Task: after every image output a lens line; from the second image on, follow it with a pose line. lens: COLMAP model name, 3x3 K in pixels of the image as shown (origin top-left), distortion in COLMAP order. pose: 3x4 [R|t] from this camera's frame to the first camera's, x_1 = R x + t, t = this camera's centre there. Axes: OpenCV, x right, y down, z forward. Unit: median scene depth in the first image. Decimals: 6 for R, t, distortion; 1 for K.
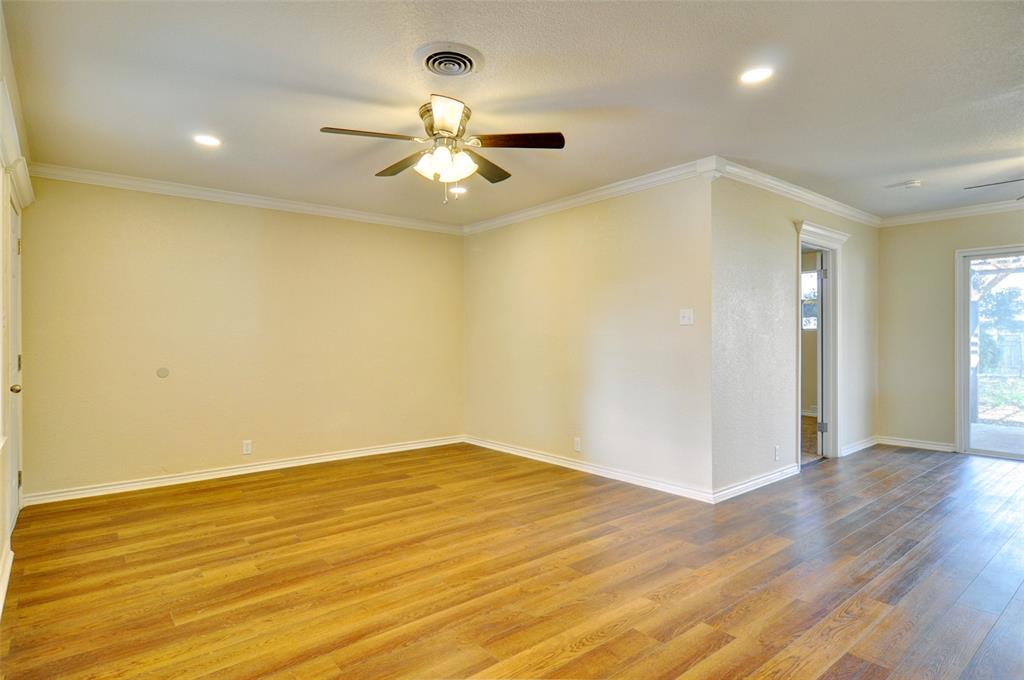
lens RADIAL K [[548.2, 0, 511.6], [0, 548.2, 338.7], [0, 0, 1]] dist [-0.019277, 0.011185]
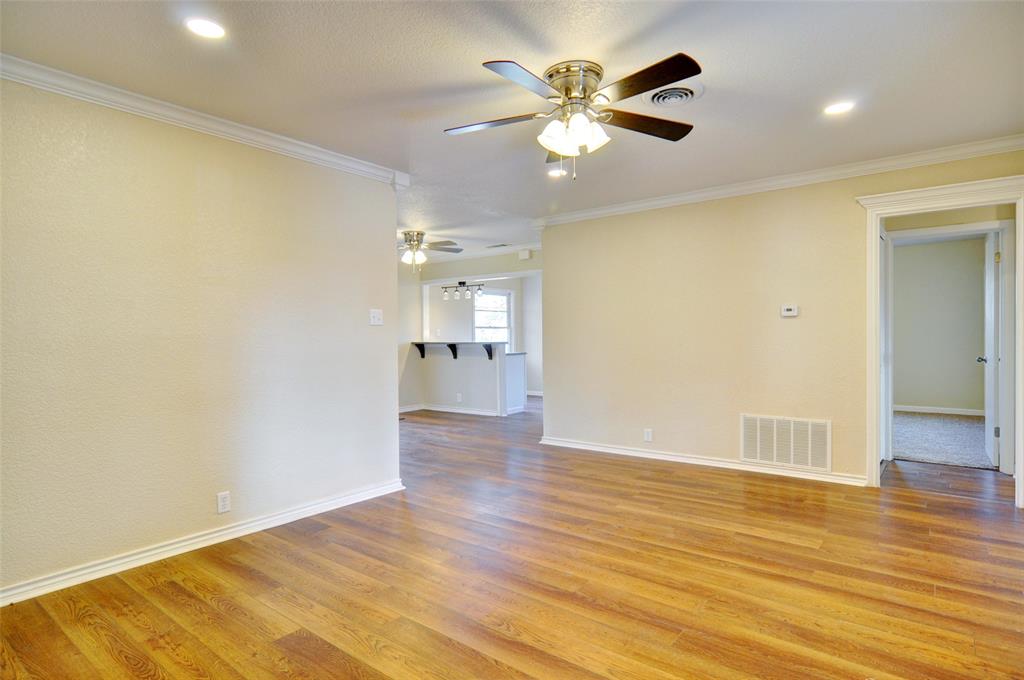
lens RADIAL K [[548.2, 0, 511.0], [0, 548.2, 339.7], [0, 0, 1]] dist [-0.019277, 0.011185]
pose [[-0.216670, 0.000934, 0.976244, -0.929750], [0.012307, 0.999923, 0.001775, 0.004131], [-0.976167, 0.012399, -0.216665, 1.269100]]
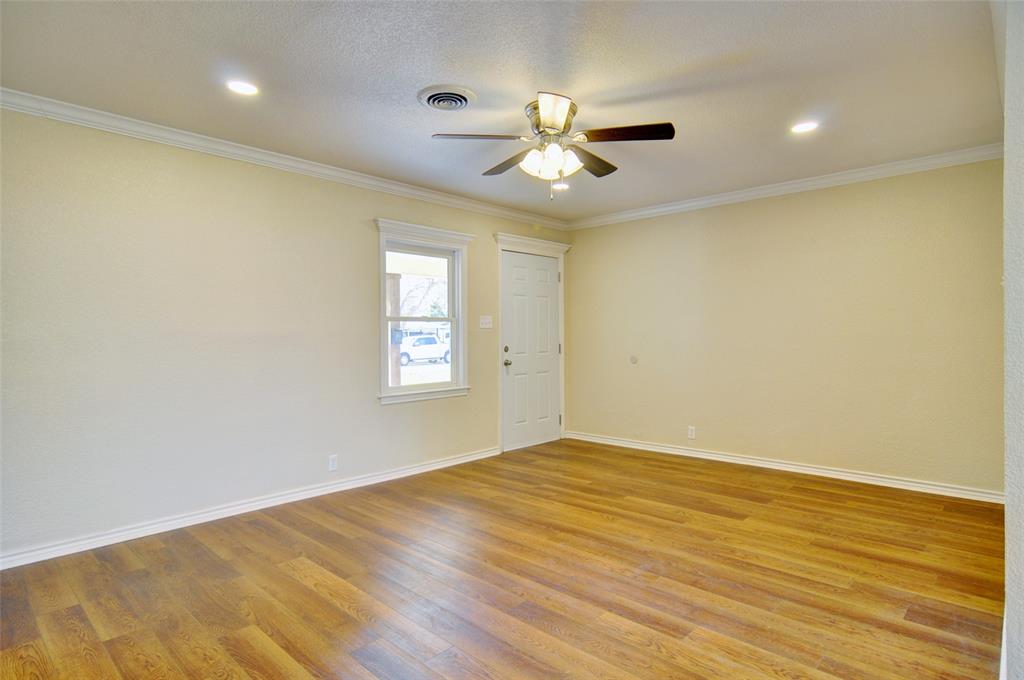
lens RADIAL K [[548.2, 0, 510.4], [0, 548.2, 339.9], [0, 0, 1]] dist [-0.019277, 0.011185]
pose [[0.127672, 0.013455, -0.991725, 0.854201], [0.007928, 0.999862, 0.014586, -0.007694], [0.991785, -0.009724, 0.127548, 0.783085]]
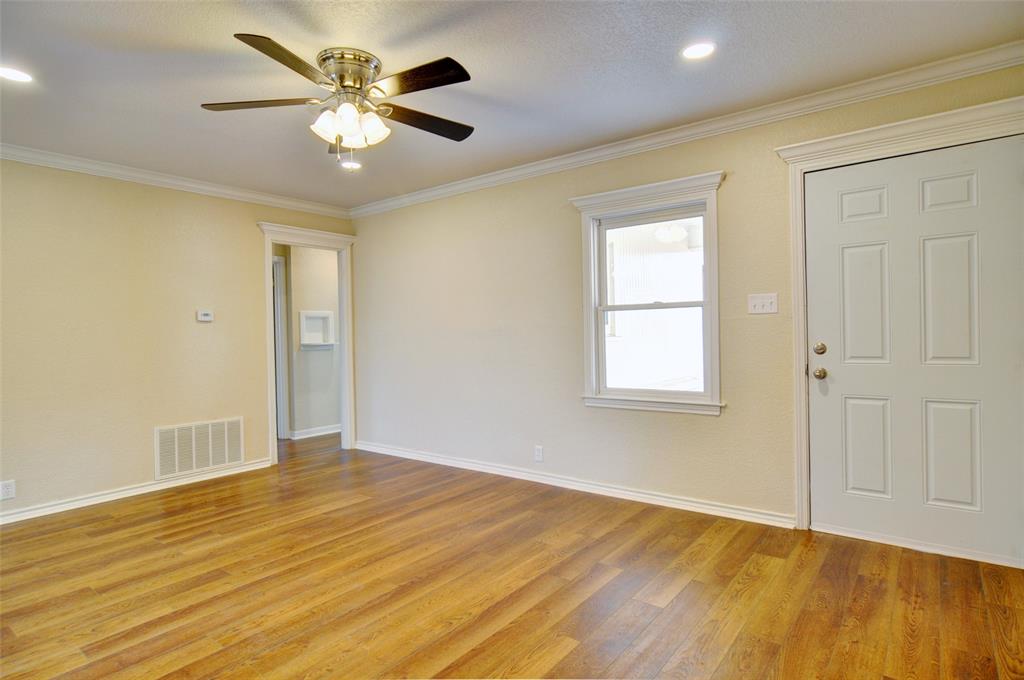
lens RADIAL K [[548.2, 0, 512.4], [0, 548.2, 339.2], [0, 0, 1]] dist [-0.019277, 0.011185]
pose [[-0.973721, 0.028835, -0.225913, -0.158444], [0.025730, 0.999530, 0.016679, -0.000899], [0.226288, 0.010428, -0.974005, 1.839317]]
